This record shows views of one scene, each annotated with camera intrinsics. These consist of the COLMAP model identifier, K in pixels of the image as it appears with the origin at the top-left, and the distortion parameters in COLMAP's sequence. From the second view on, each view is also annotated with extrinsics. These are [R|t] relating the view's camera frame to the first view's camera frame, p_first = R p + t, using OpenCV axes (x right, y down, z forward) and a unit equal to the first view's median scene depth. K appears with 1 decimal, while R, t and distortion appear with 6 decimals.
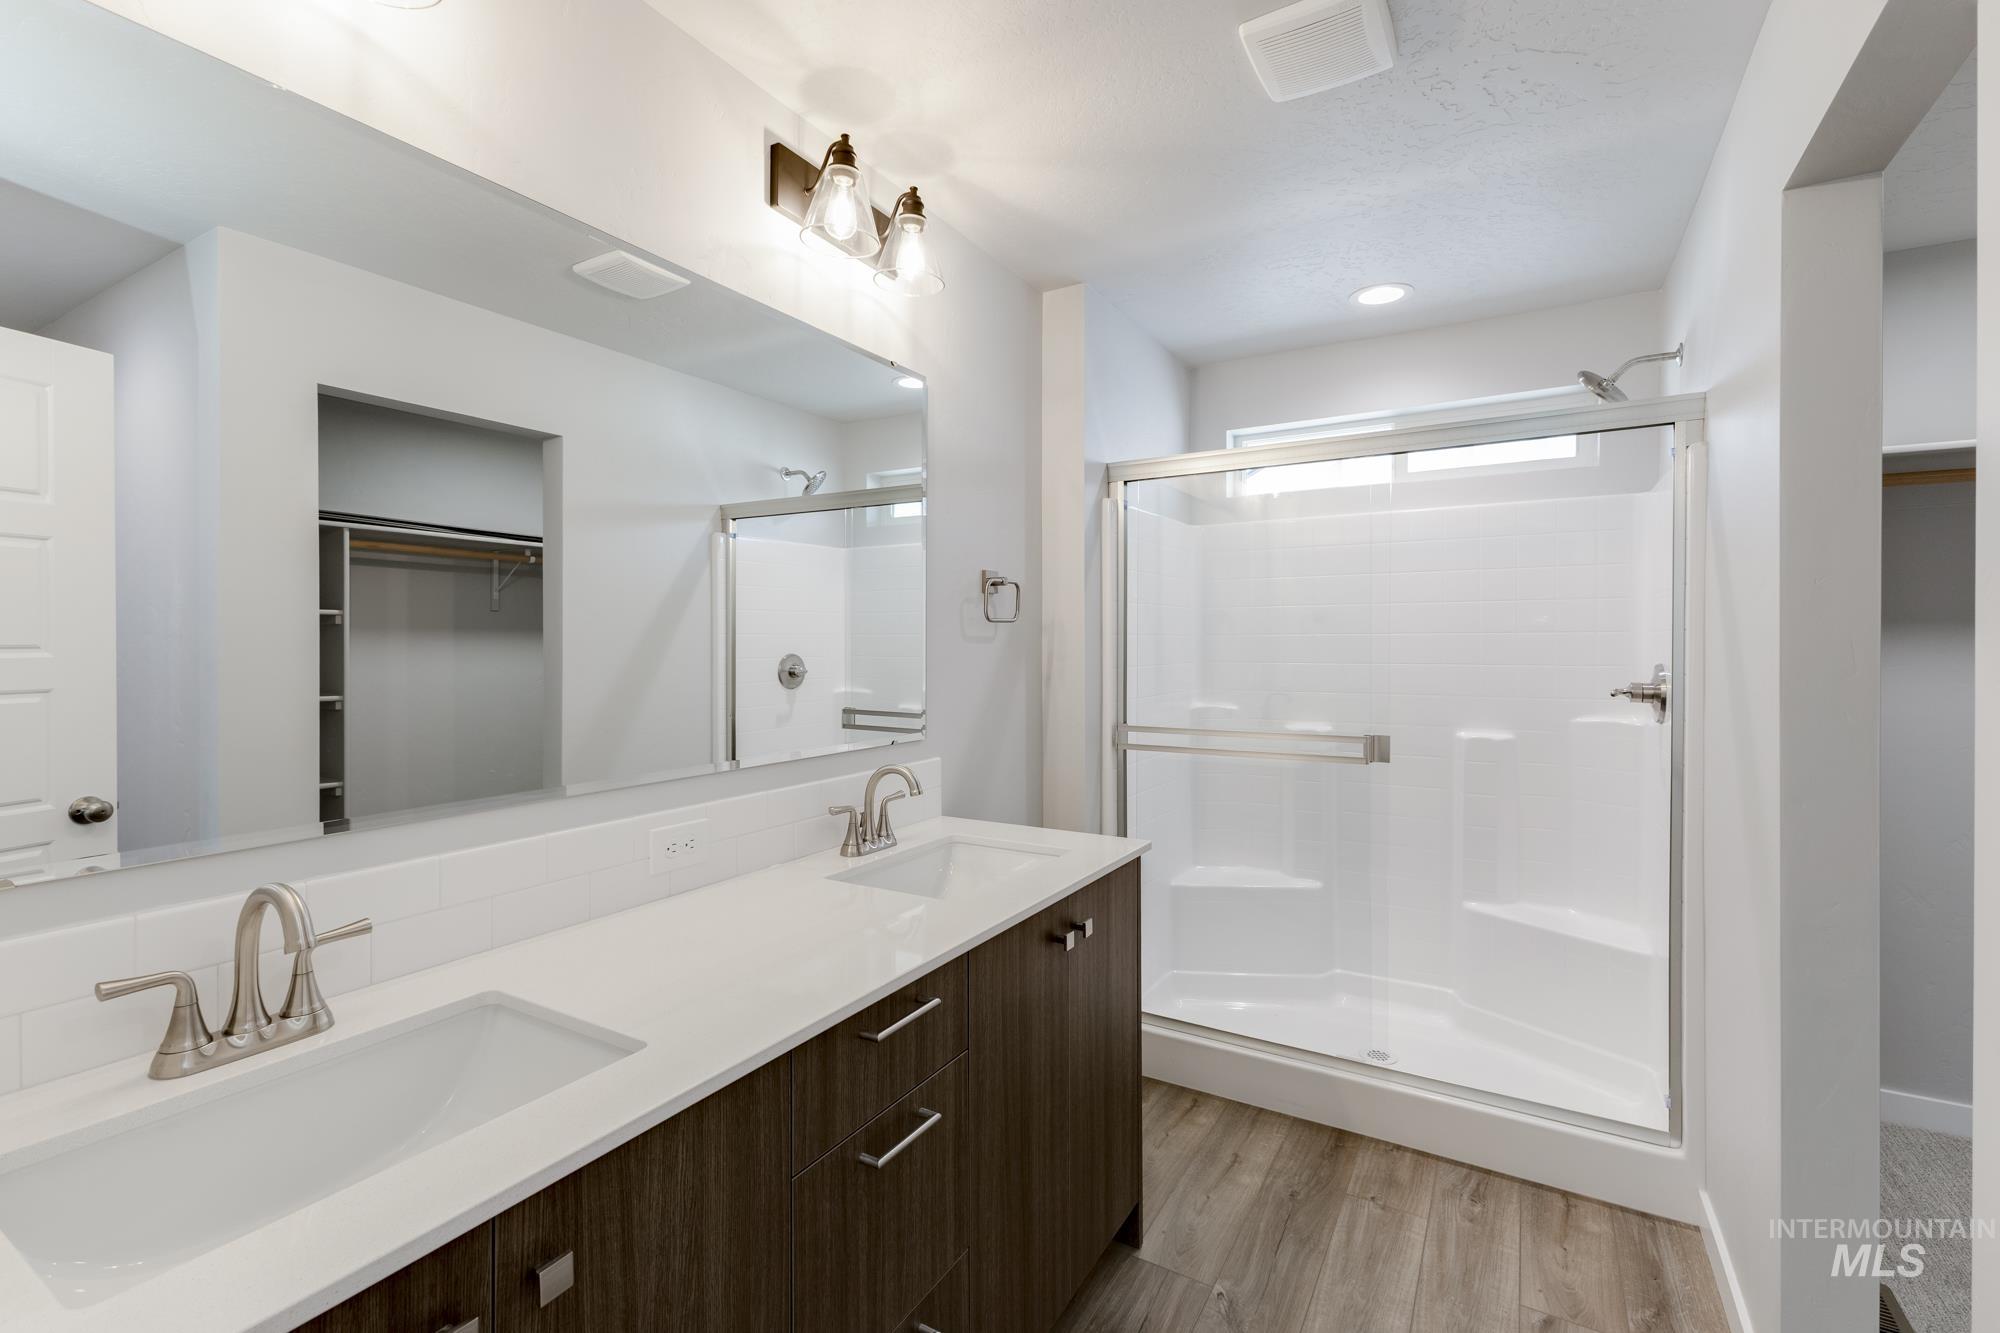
lens RADIAL K [[874.3, 0, 1006.2], [0, 874.3, 652.7], [0, 0, 1]] dist [0.009722, 0.000163]
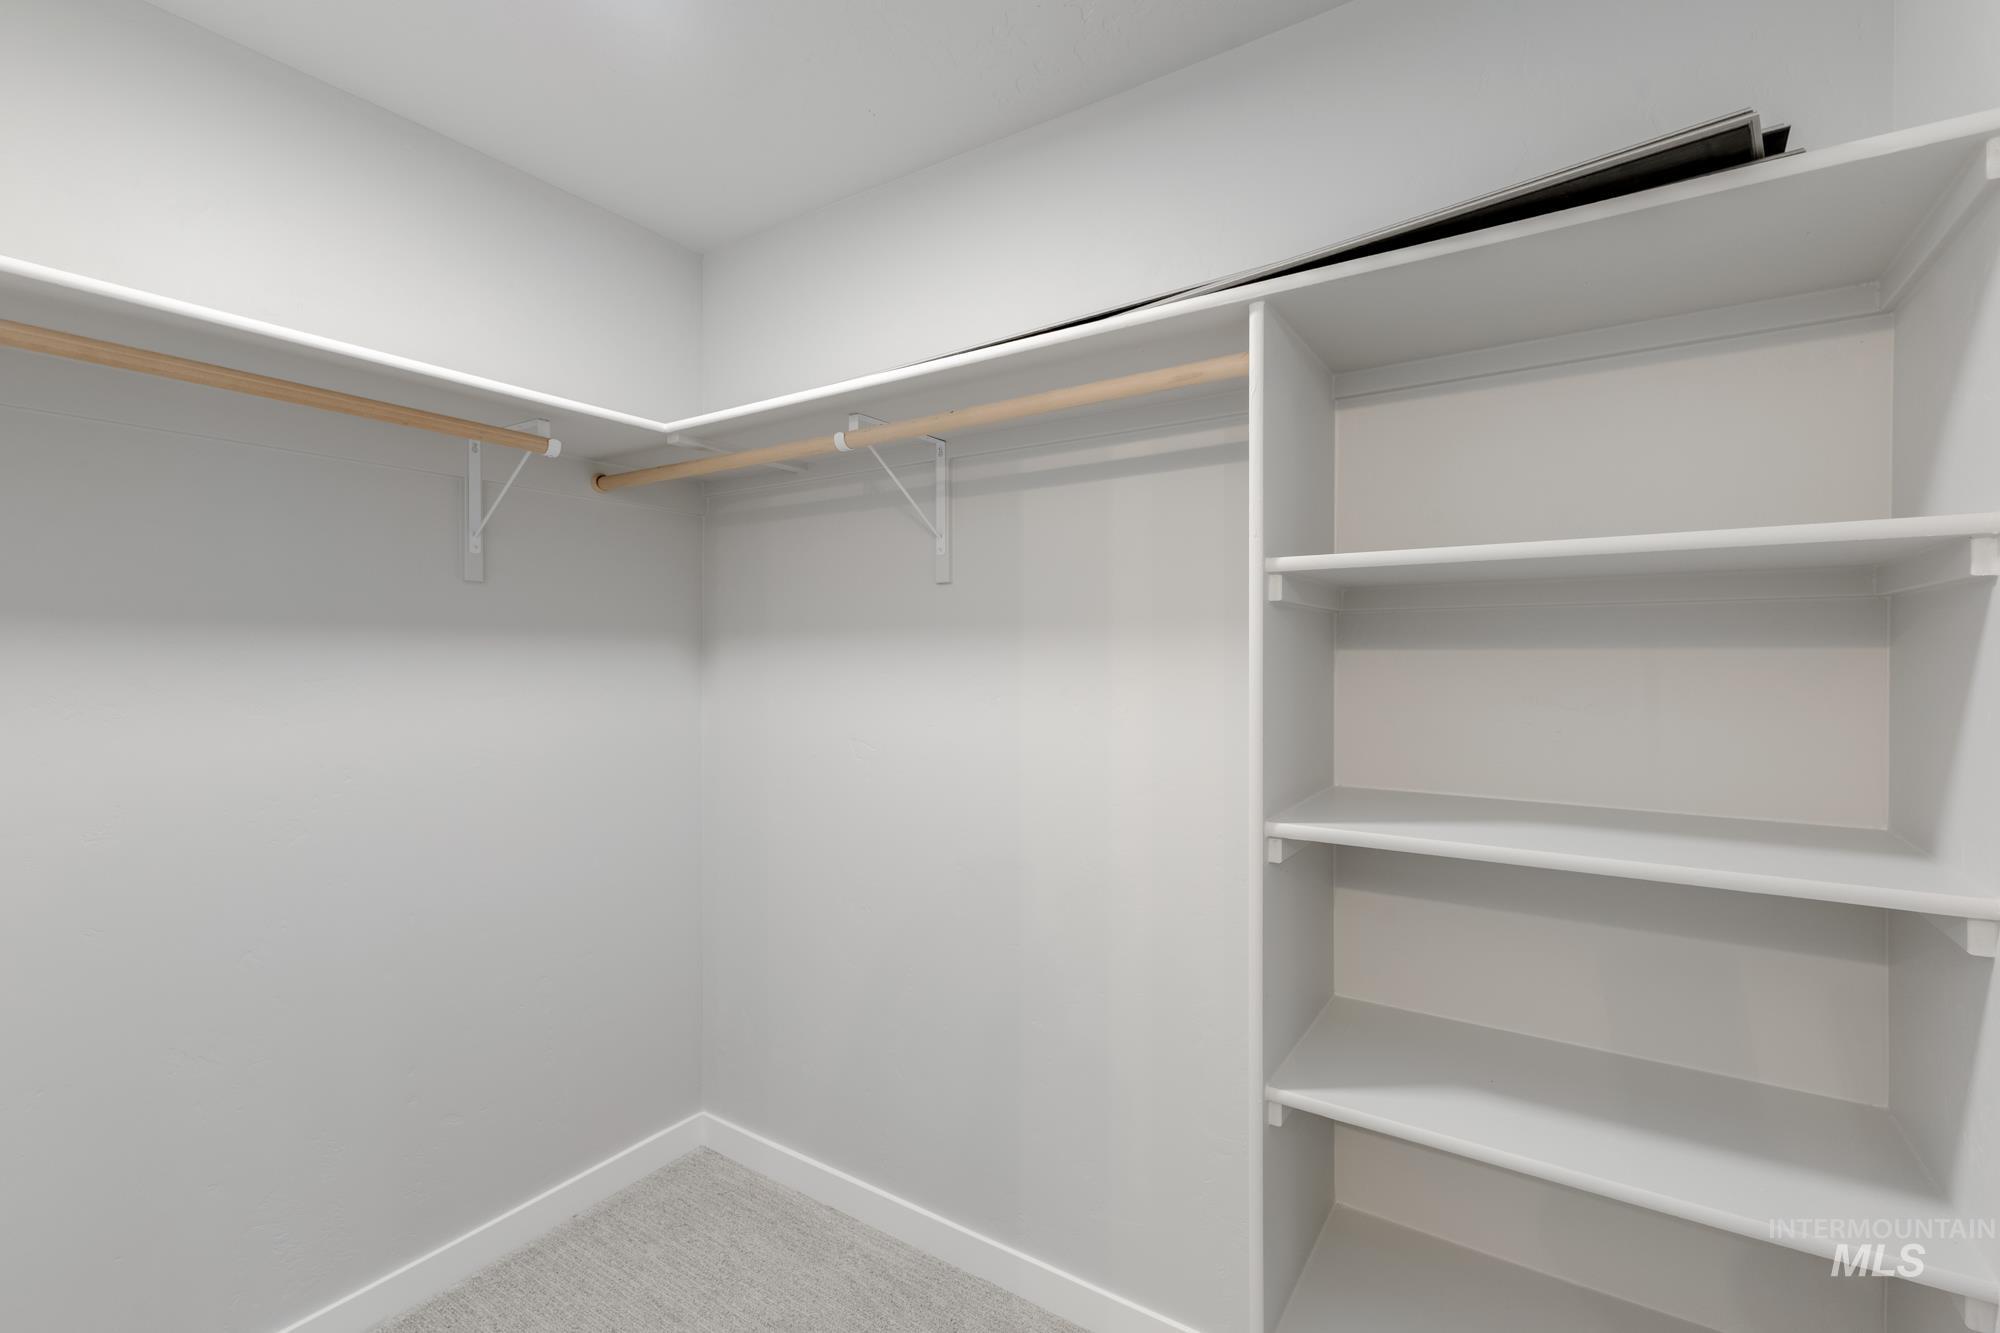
lens RADIAL K [[874.3, 0, 1006.2], [0, 874.3, 652.7], [0, 0, 1]] dist [0.009722, 0.000163]
pose [[-0.047261, 0.002484, -0.998880, -0.178985], [-0.004330, 0.999987, 0.002692, -0.016626], [0.998873, 0.004453, -0.047249, 1.265591]]
